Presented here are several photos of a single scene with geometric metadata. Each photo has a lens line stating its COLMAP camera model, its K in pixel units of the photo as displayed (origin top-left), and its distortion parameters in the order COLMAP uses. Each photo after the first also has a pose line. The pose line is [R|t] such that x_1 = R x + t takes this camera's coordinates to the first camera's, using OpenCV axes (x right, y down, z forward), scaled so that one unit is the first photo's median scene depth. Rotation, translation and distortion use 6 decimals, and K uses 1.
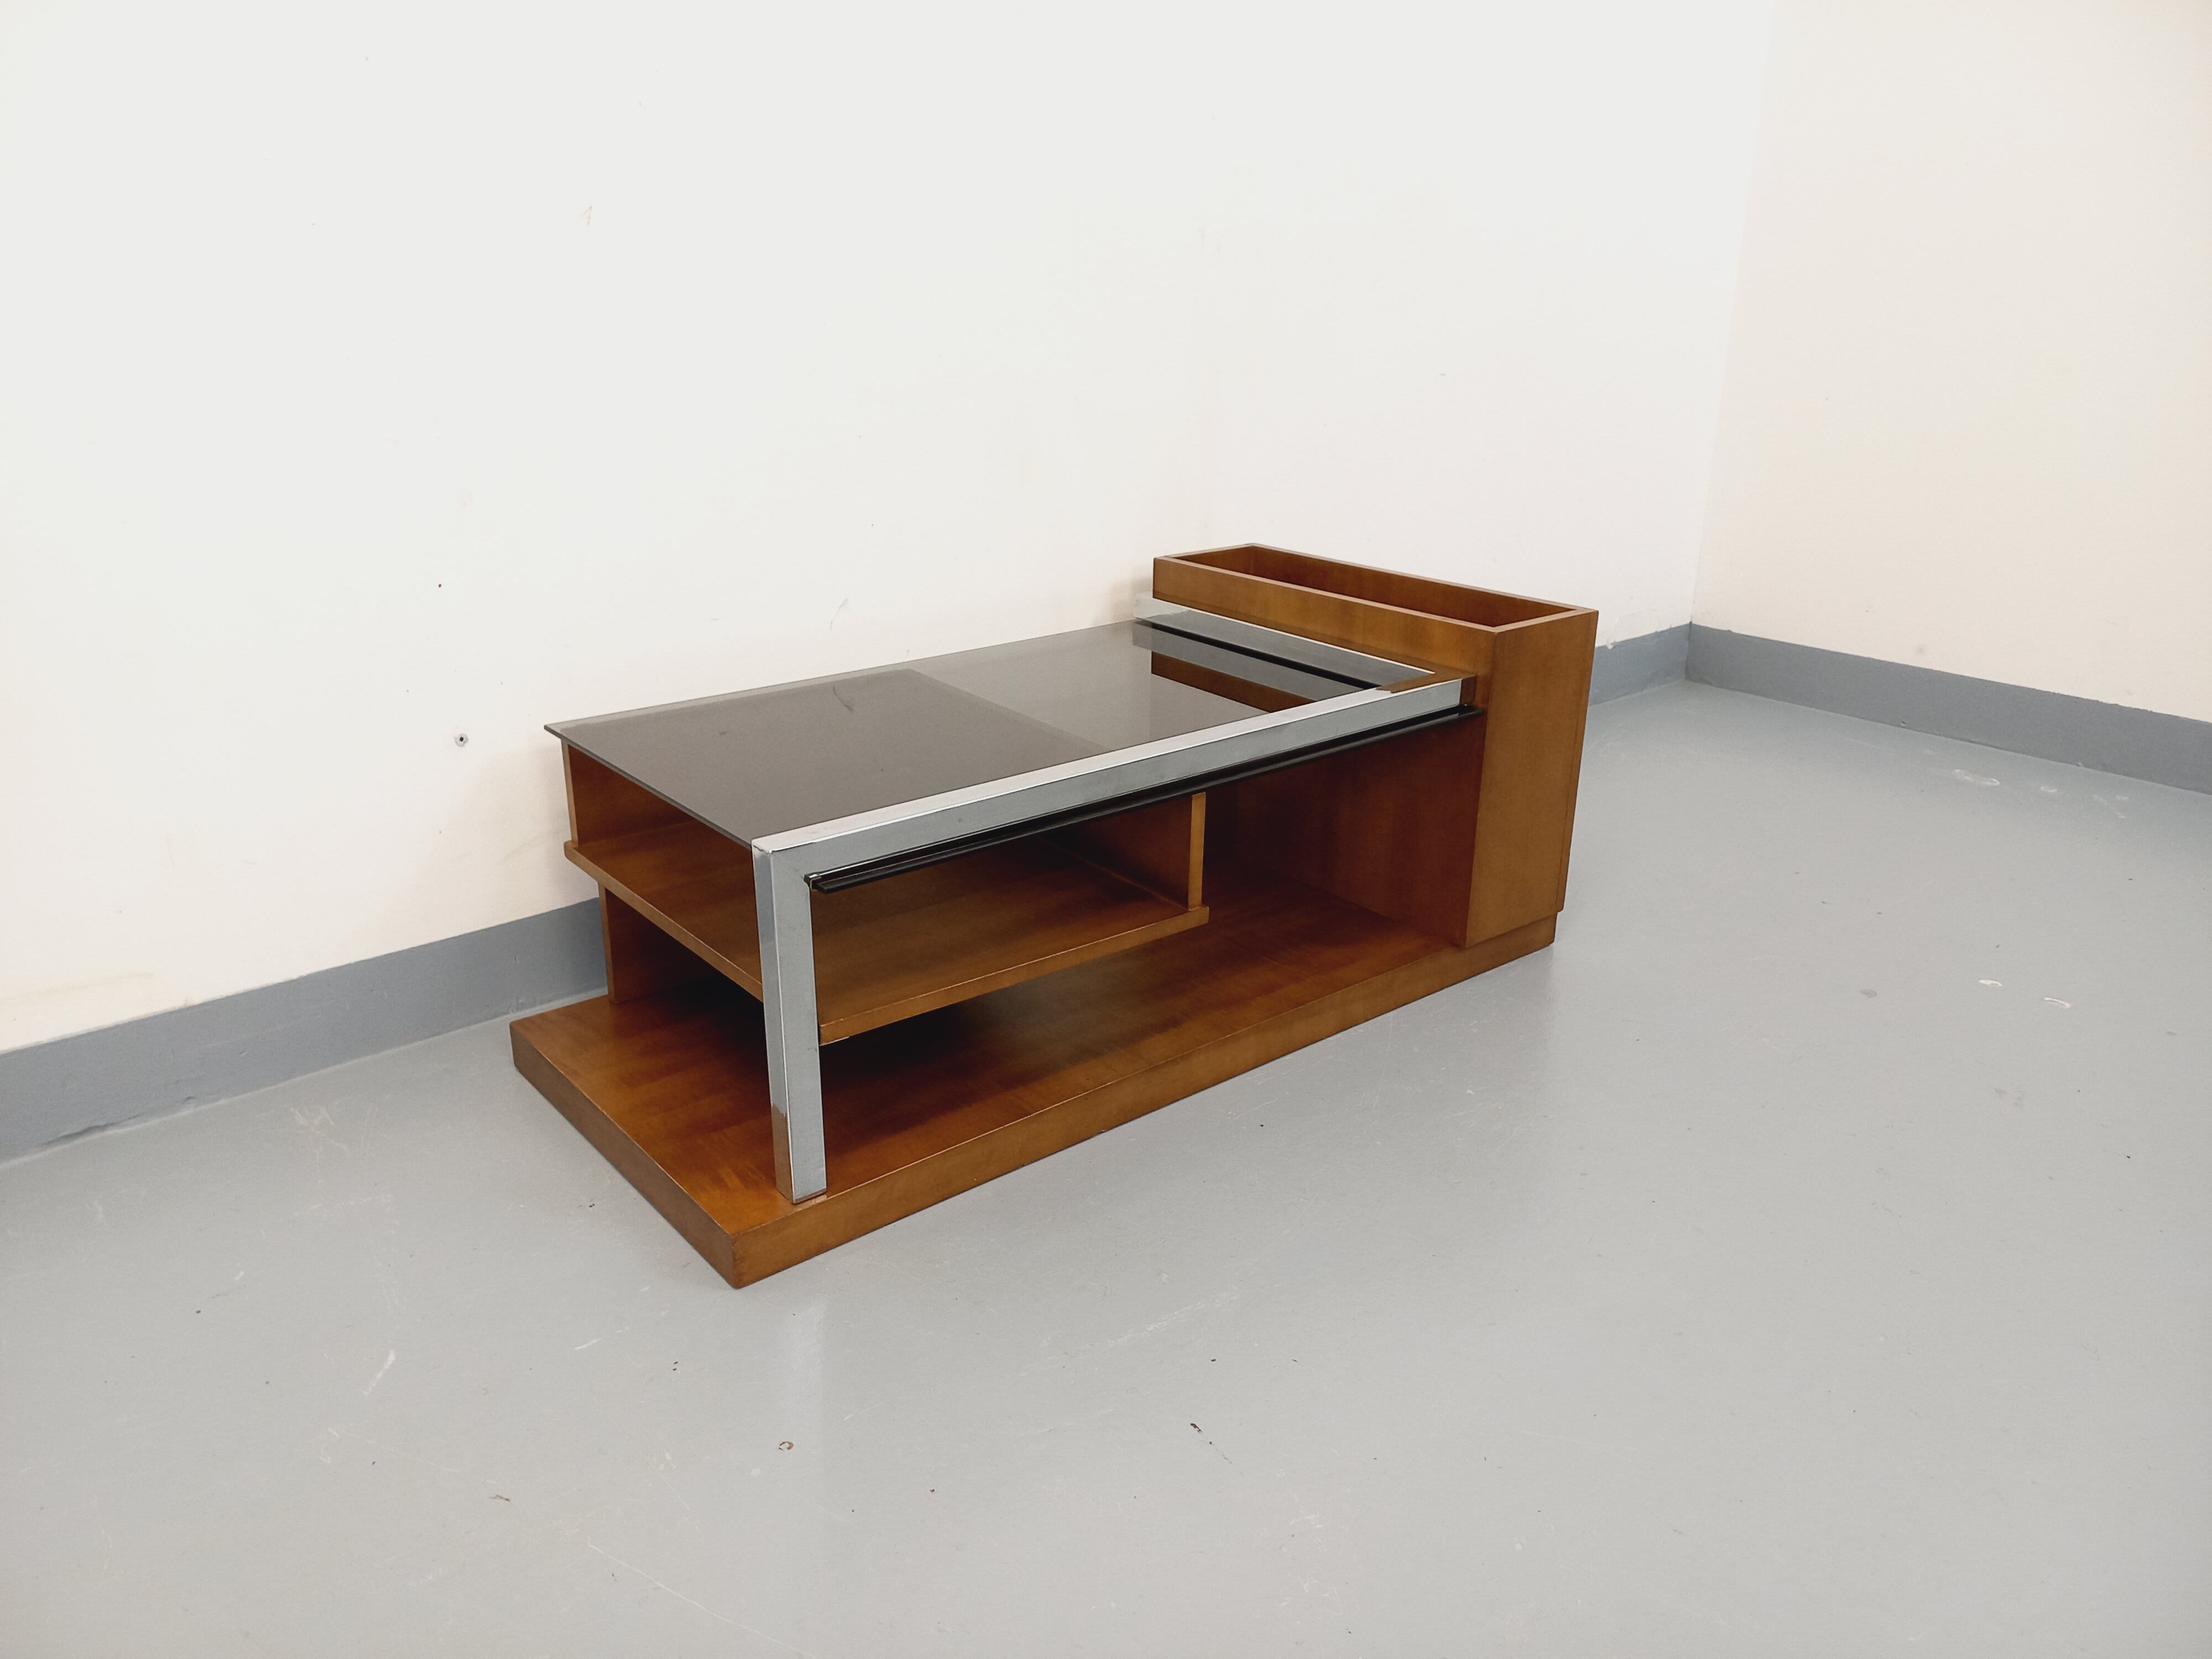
lens RADIAL K [[1613.6, 0, 1105.4], [0, 1613.6, 829.0], [0, 0, 1]] dist [0.059960, -0.040730]
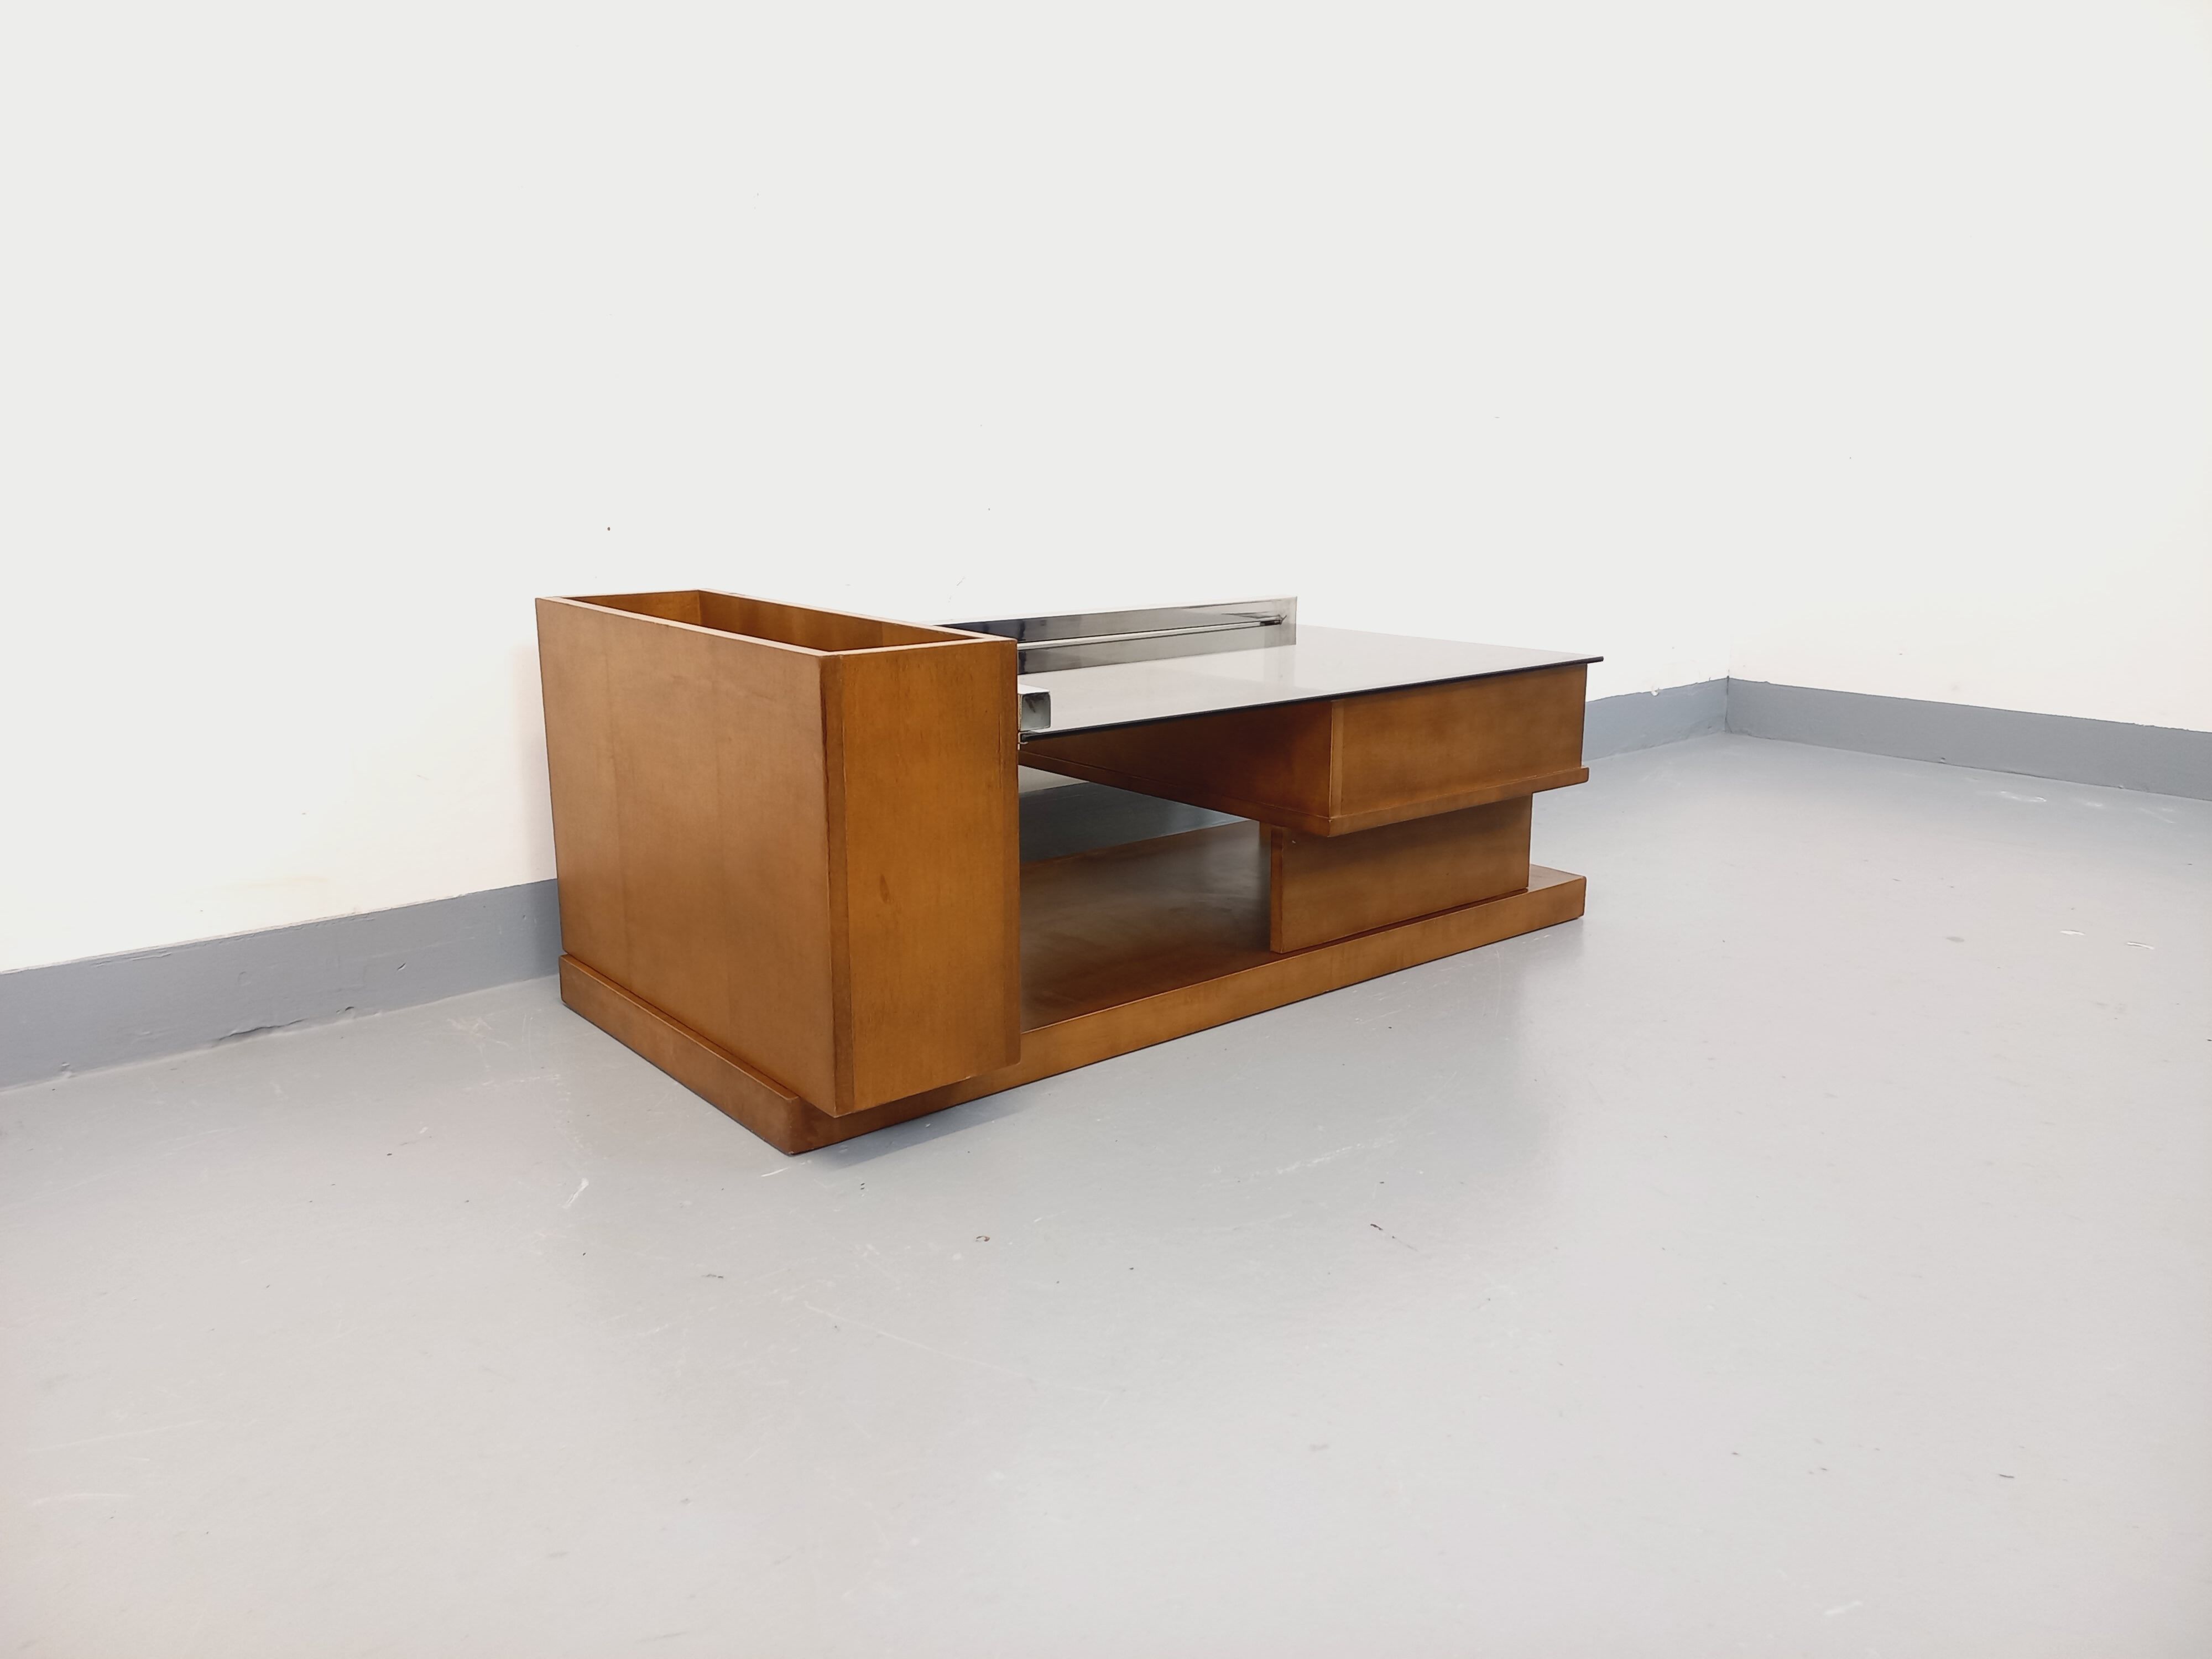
lens RADIAL K [[1613.6, 0, 1106.5], [0, 1613.6, 810.1], [0, 0, 1]] dist [0.059960, -0.040730]
pose [[0.999965, -0.004292, 0.007141, -0.089221], [0.005179, 0.991601, -0.129234, 0.175237], [-0.006526, 0.129267, 0.991588, -0.037667]]
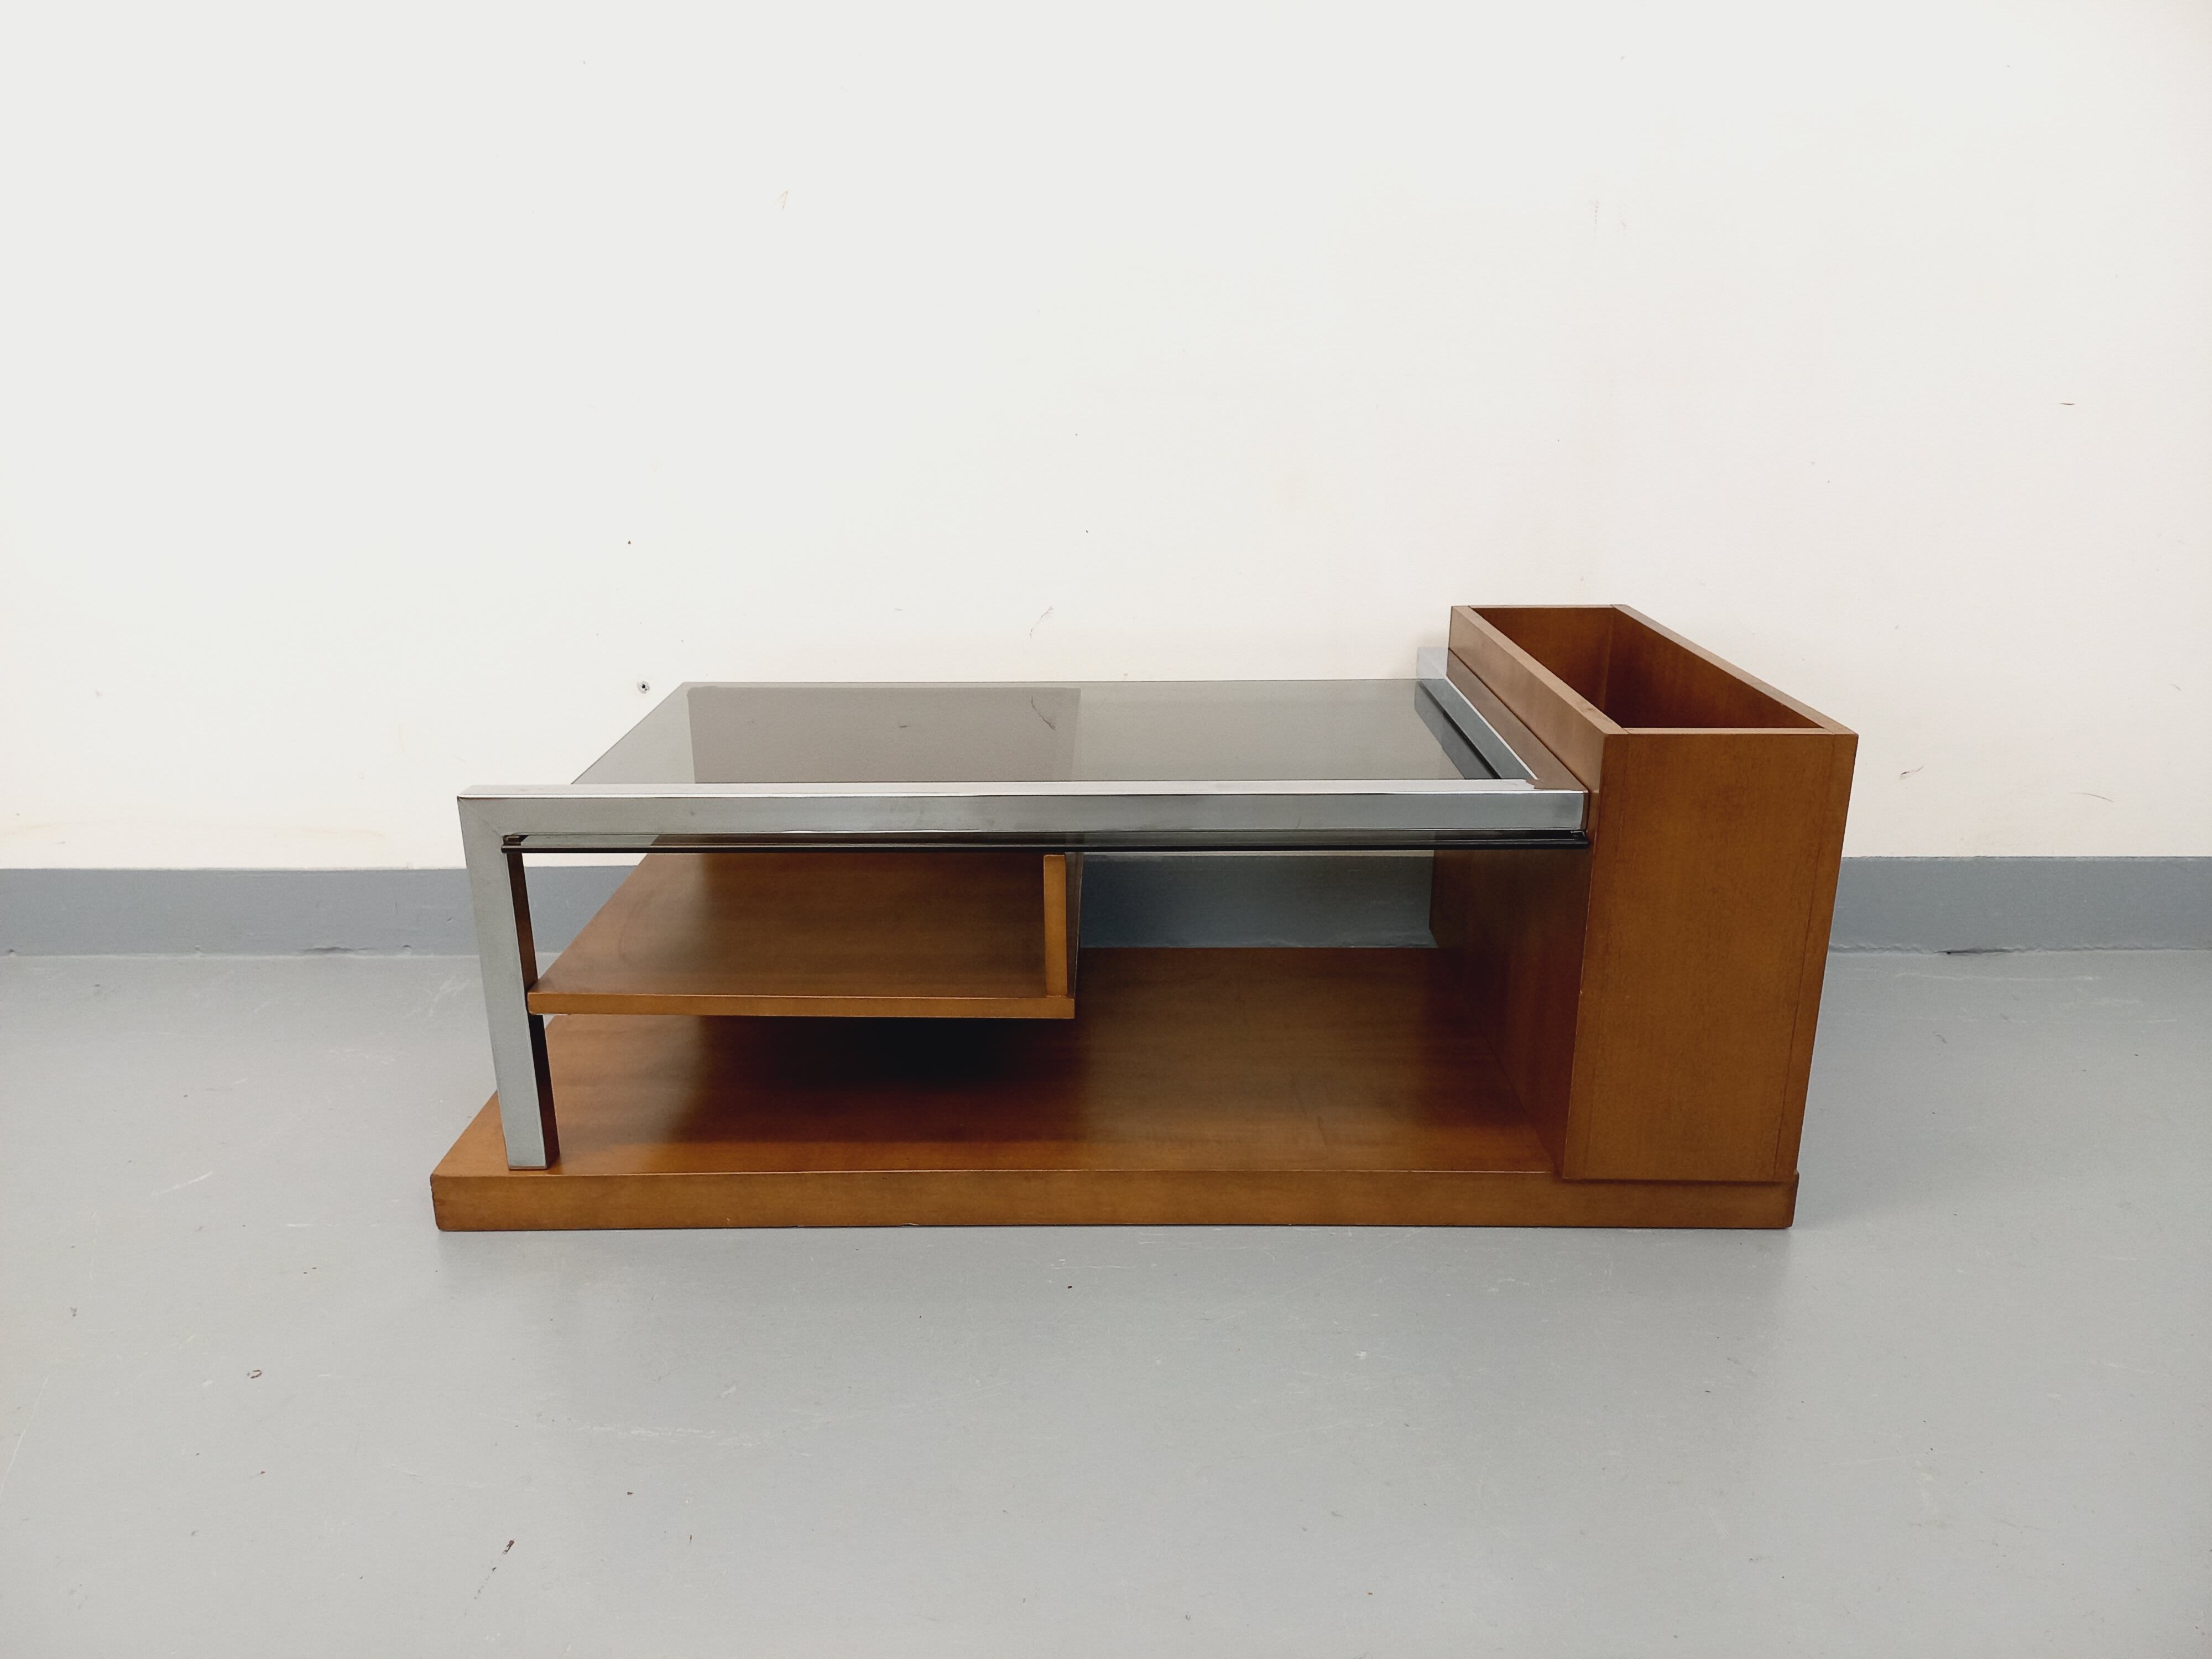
lens RADIAL K [[1613.6, 0, 1093.9], [0, 1613.6, 843.6], [0, 0, 1]] dist [0.059960, -0.040730]
pose [[0.769415, 0.189749, -0.609915, 0.537312], [-0.211064, 0.976748, 0.037614, -0.059213], [0.602871, 0.099790, 0.791574, 0.351565]]
